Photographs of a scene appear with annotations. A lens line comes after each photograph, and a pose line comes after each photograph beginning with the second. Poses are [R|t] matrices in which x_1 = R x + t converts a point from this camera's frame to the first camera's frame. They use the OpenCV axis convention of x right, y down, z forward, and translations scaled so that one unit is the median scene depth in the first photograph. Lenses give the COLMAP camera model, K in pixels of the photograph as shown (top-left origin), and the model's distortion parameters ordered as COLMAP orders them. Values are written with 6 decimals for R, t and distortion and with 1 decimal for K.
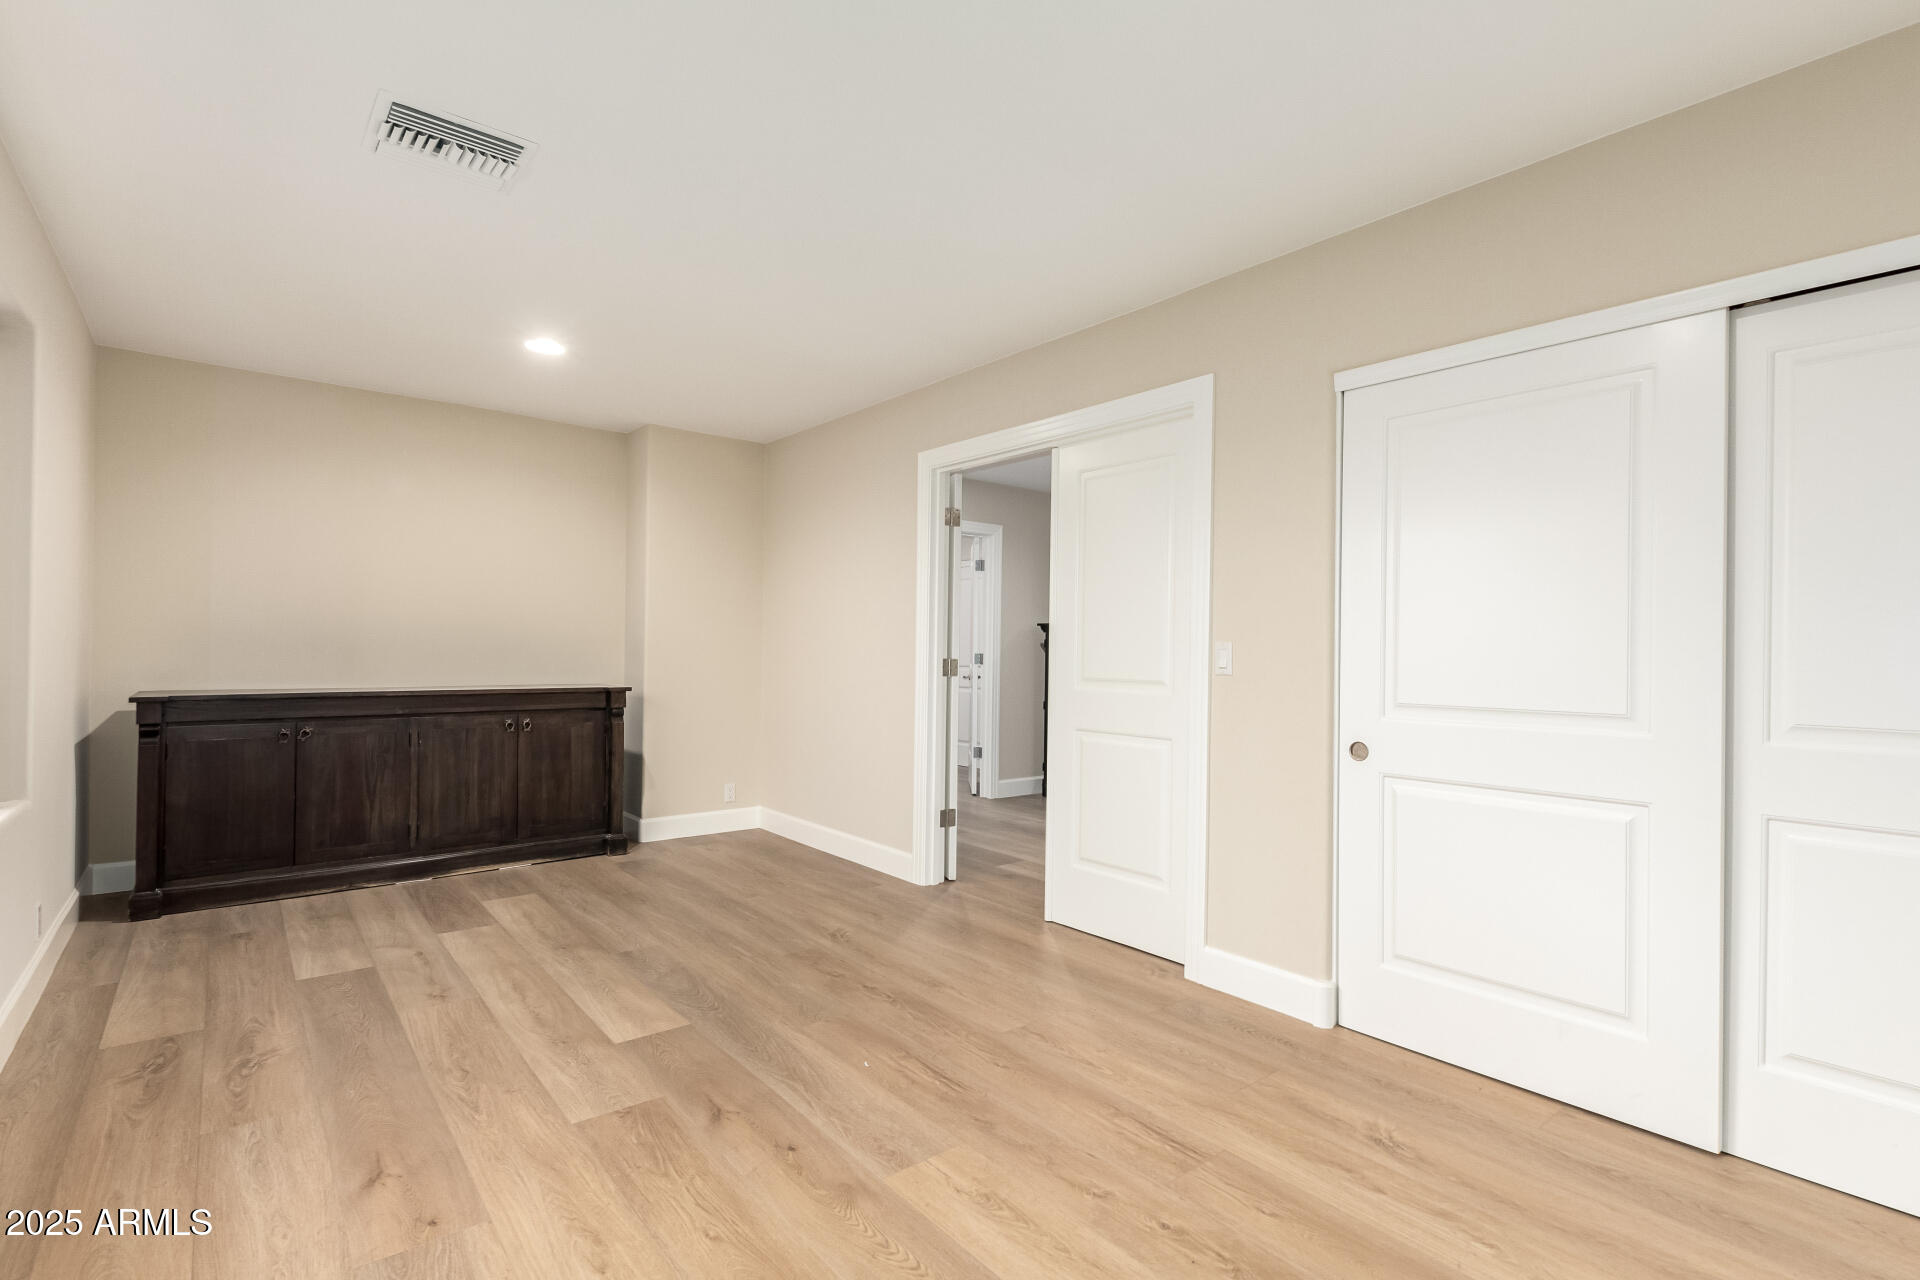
lens RADIAL K [[884.5, 0, 953.8], [0, 884.5, 636.7], [0, 0, 1]] dist [-0.003143, -0.000707]
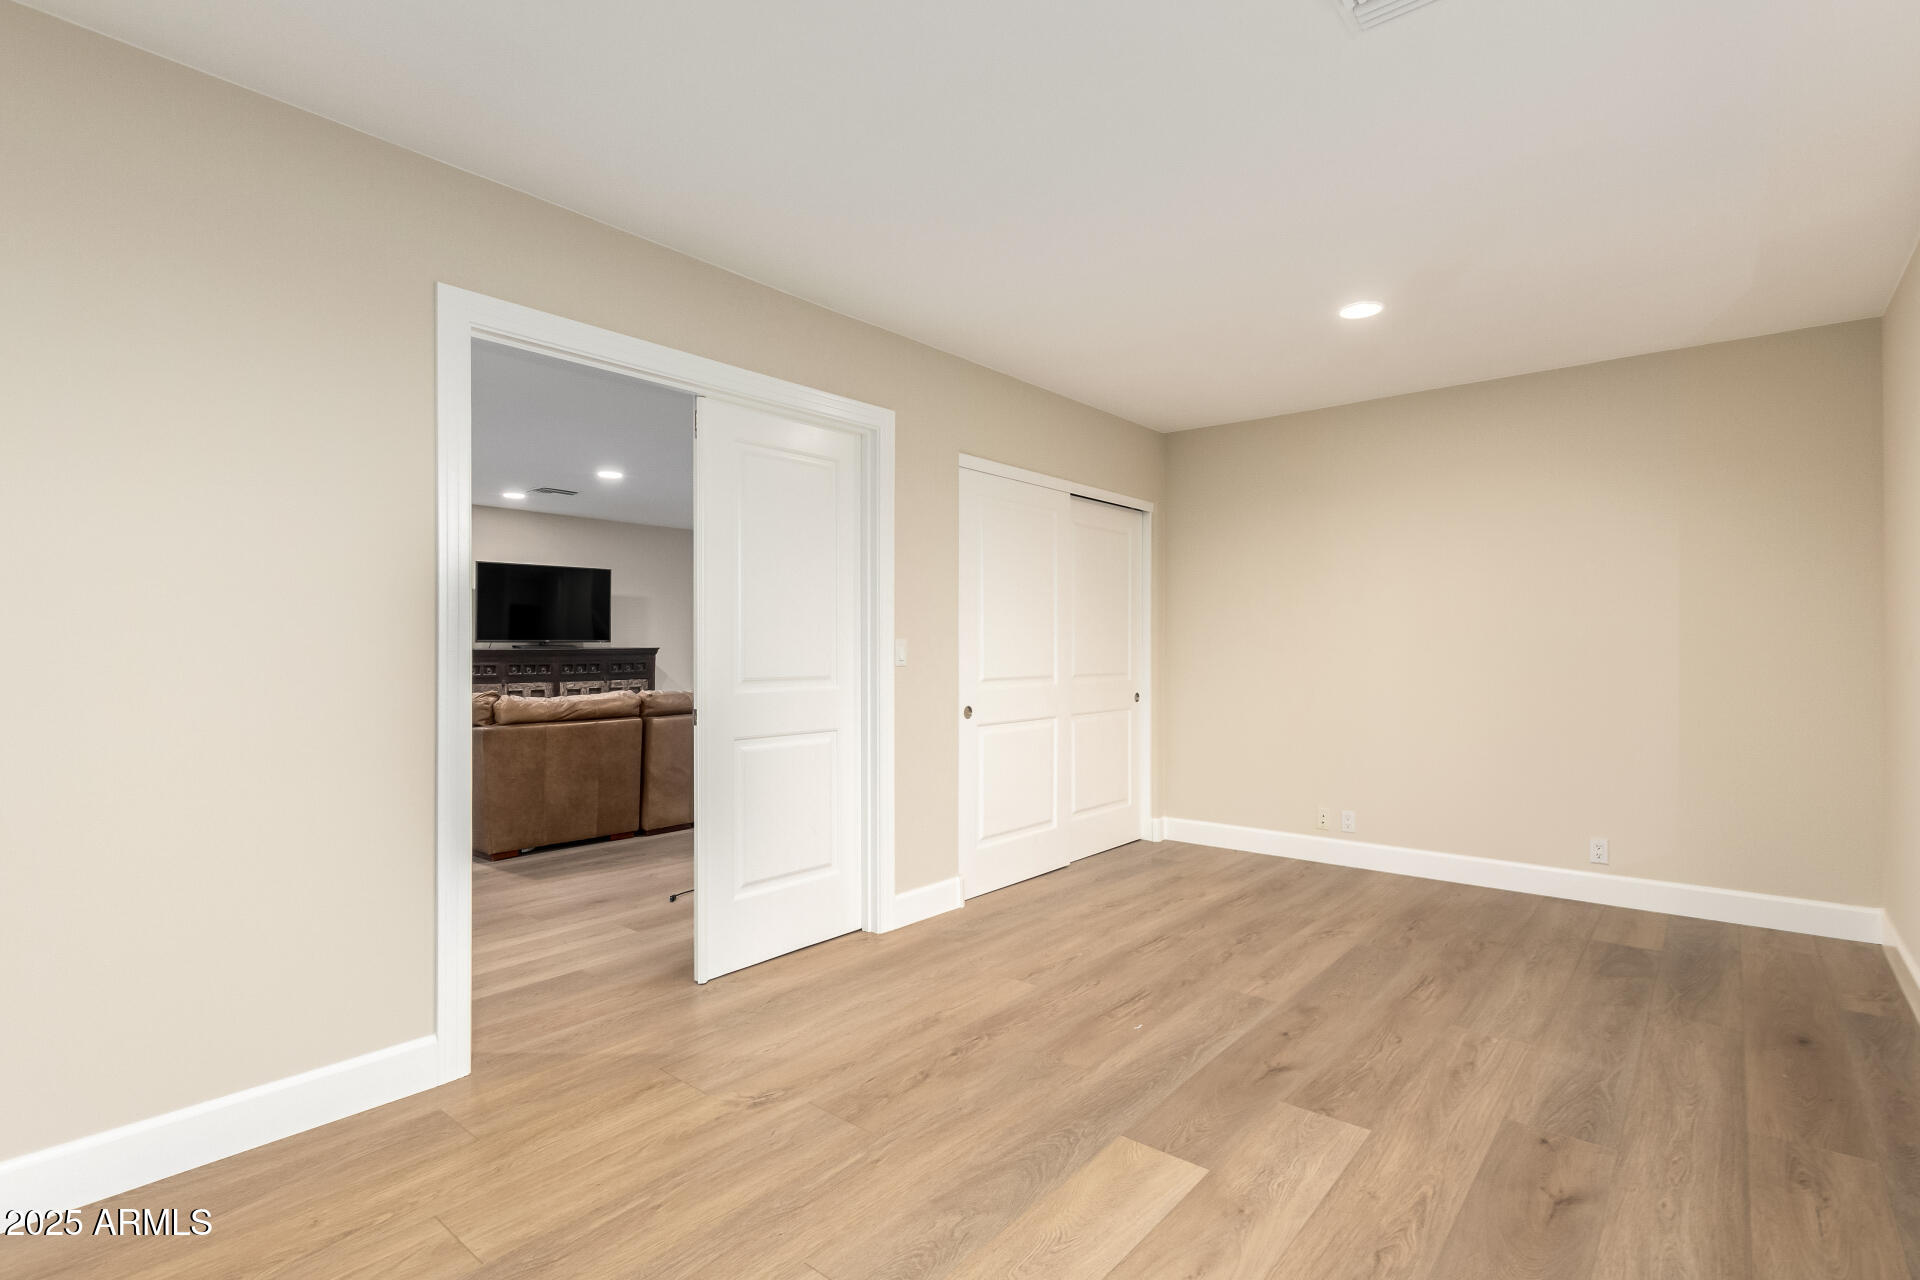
lens RADIAL K [[920.3, 0, 971.3], [0, 920.3, 641.6], [0, 0, 1]] dist [0.004280, -0.001095]
pose [[-0.192637, -0.009082, 0.981228, -1.136137], [-0.015993, 0.999853, 0.006115, 0.000282], [-0.981140, -0.014515, -0.192754, 1.378020]]
